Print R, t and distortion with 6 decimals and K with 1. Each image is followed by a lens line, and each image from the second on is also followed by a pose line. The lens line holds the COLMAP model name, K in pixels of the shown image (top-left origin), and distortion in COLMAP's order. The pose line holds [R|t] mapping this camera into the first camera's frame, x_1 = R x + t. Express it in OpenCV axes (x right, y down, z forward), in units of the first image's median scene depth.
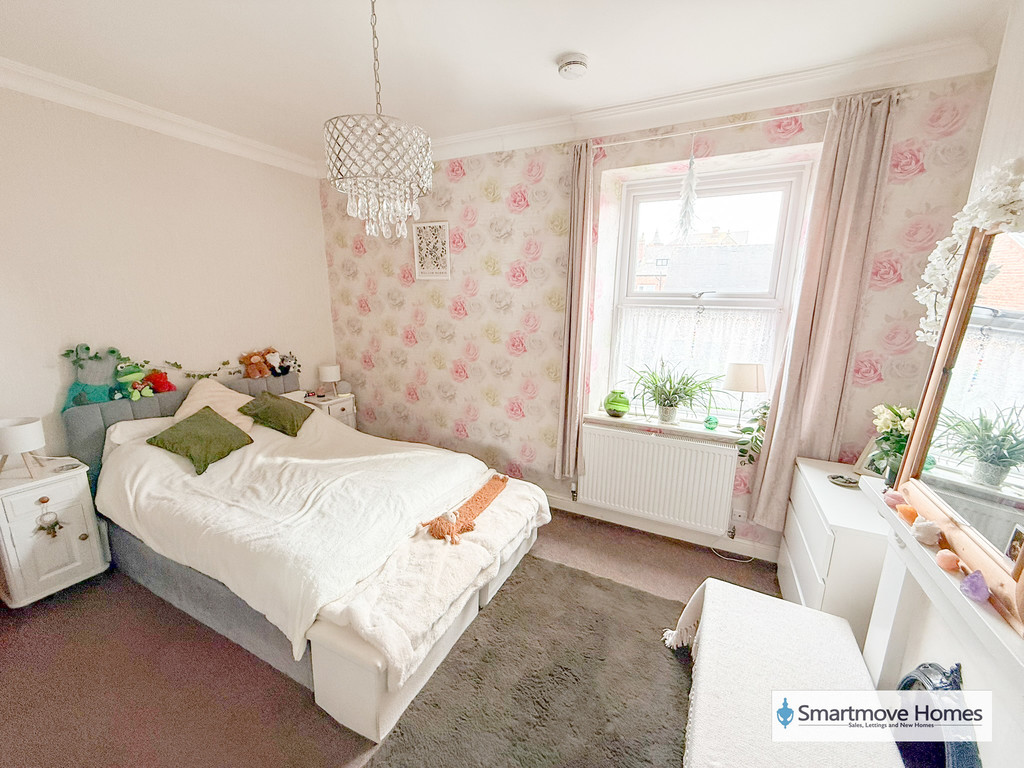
lens RADIAL K [[407.3, 0, 509.2], [0, 407.3, 382.6], [0, 0, 1]] dist [-0.000588, 0.000014]
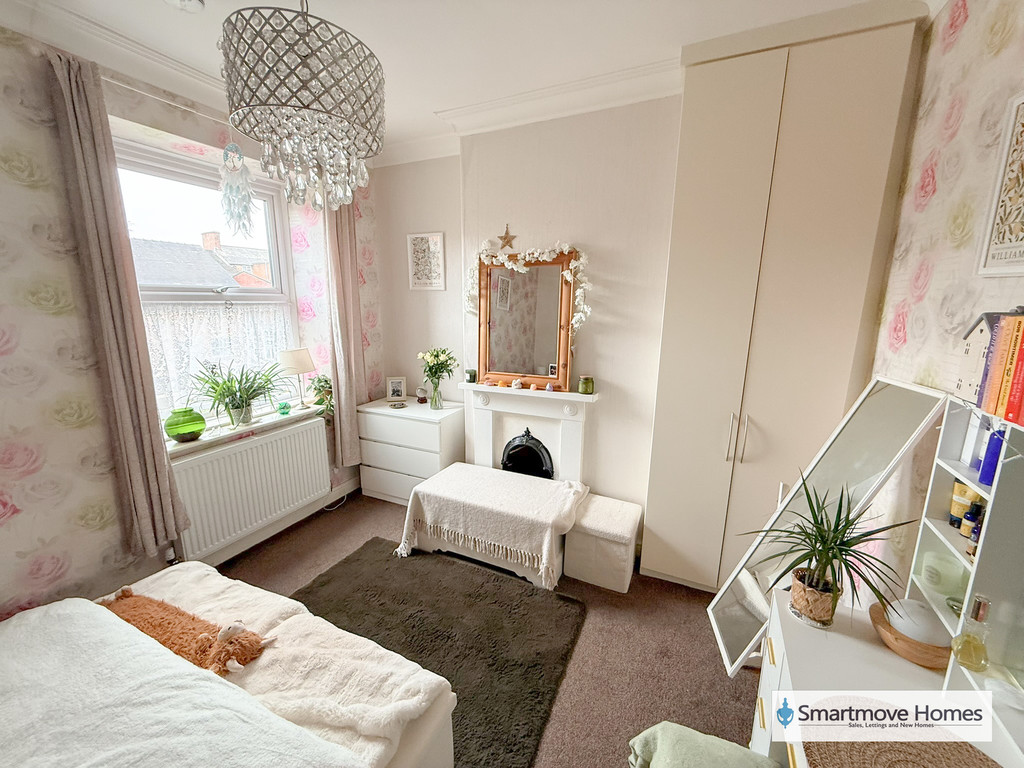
lens RADIAL K [[407.3, 0, 511.3], [0, 407.3, 382.5], [0, 0, 1]] dist [-0.000588, 0.000014]
pose [[-0.039158, -0.211330, 0.976630, -0.555846], [0.196703, 0.956625, 0.214888, -0.078429], [-0.979681, 0.200520, 0.004110, 0.374421]]
